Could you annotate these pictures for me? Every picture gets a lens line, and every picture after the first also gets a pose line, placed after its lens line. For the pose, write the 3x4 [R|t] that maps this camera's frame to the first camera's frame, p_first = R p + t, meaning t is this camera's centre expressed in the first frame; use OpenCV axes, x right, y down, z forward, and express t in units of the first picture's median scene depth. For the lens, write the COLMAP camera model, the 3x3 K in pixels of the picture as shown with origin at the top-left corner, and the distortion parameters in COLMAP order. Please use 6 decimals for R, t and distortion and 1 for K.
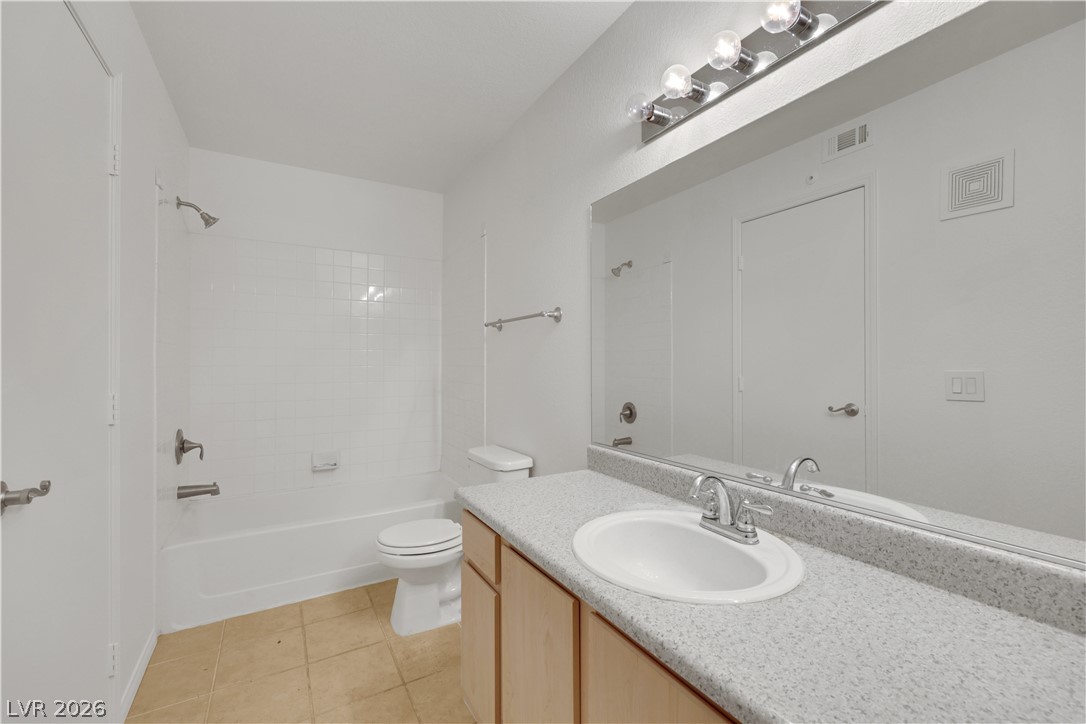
lens RADIAL K [[456.2, 0, 556.9], [0, 456.2, 358.3], [0, 0, 1]] dist [0.001457, 0.000246]
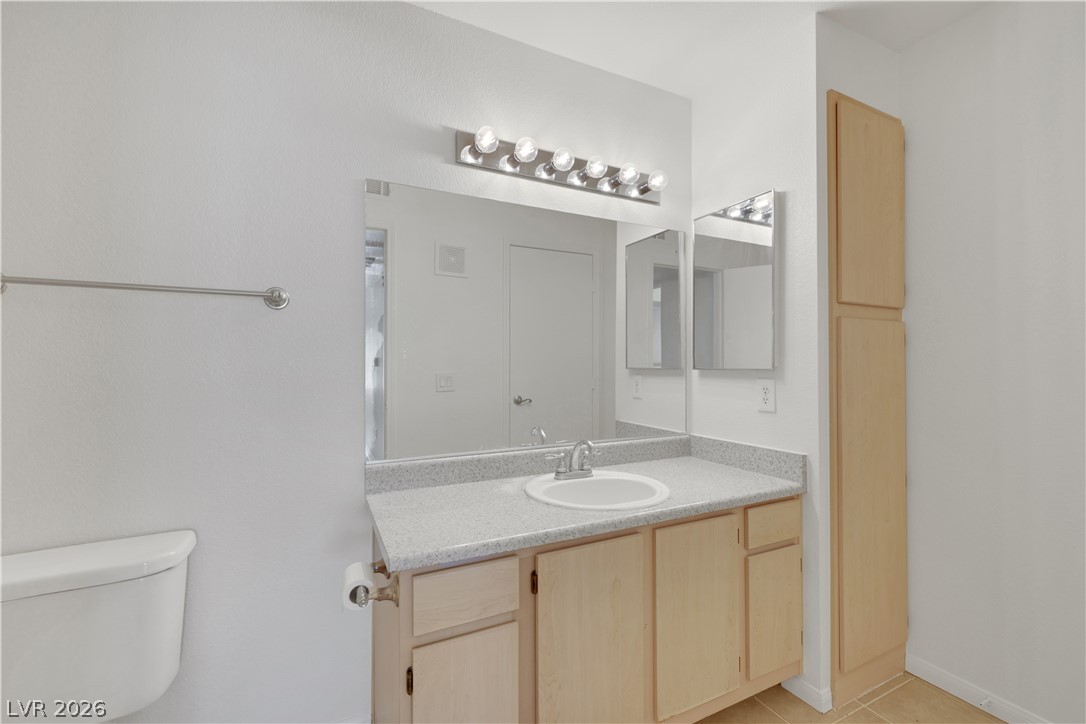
lens RADIAL K [[439.2, 0, 540.5], [0, 439.2, 365.1], [0, 0, 1]] dist [0.000083, 0.000011]
pose [[0.096754, 0.005983, 0.995290, -0.877038], [-0.008970, 0.999947, -0.005139, 0.009432], [-0.995268, -0.008430, 0.096802, 0.760910]]
